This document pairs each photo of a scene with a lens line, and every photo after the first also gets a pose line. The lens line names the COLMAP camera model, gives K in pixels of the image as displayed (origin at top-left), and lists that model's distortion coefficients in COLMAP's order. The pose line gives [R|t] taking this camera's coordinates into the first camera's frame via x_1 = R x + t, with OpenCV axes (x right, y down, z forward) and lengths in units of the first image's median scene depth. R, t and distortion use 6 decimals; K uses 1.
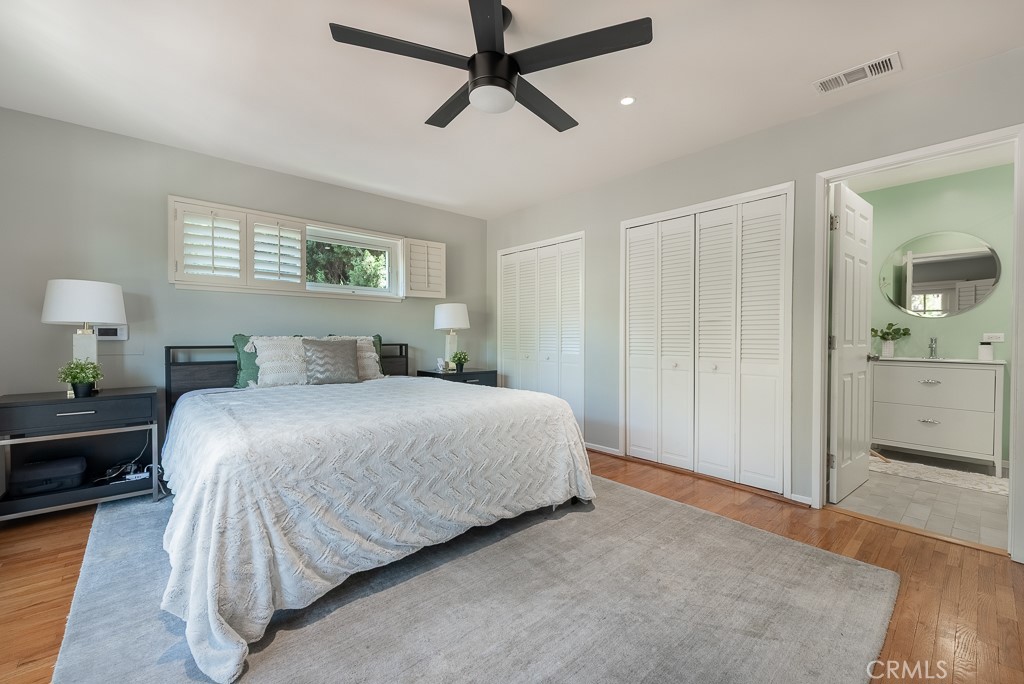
lens RADIAL K [[421.4, 0, 512.7], [0, 421.4, 337.8], [0, 0, 1]] dist [0.013174, -0.000078]
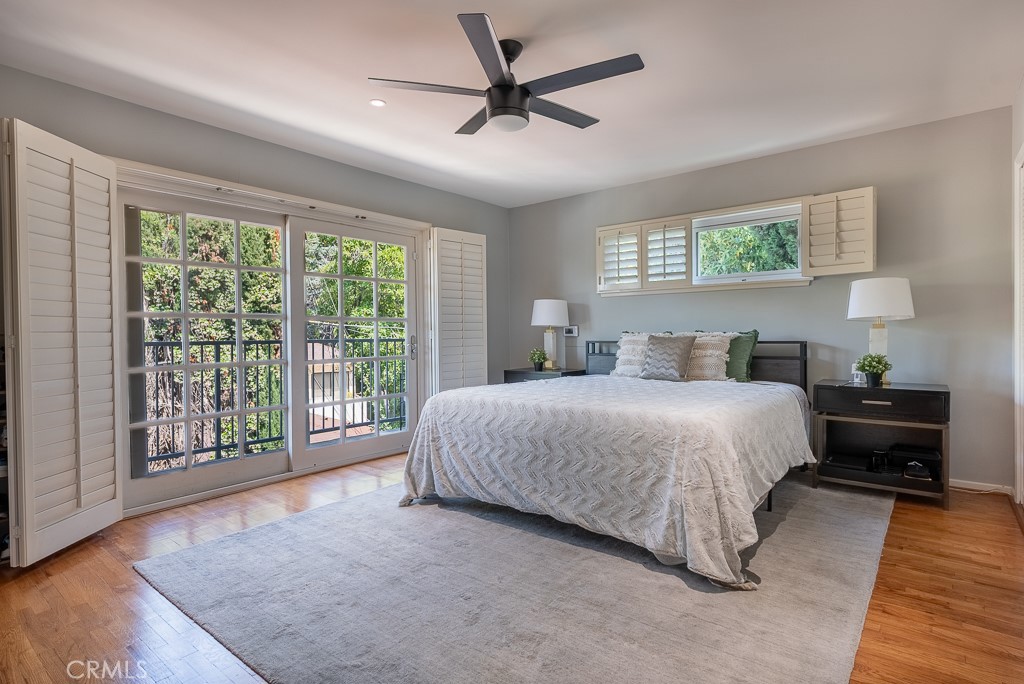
lens RADIAL K [[523.4, 0, 511.8], [0, 523.4, 346.3], [0, 0, 1]] dist [-0.003099, -0.000218]
pose [[0.157791, 0.018416, -0.987301, 0.968993], [0.007142, 0.999779, 0.019790, 0.001806], [0.987447, -0.010174, 0.157625, 0.588352]]
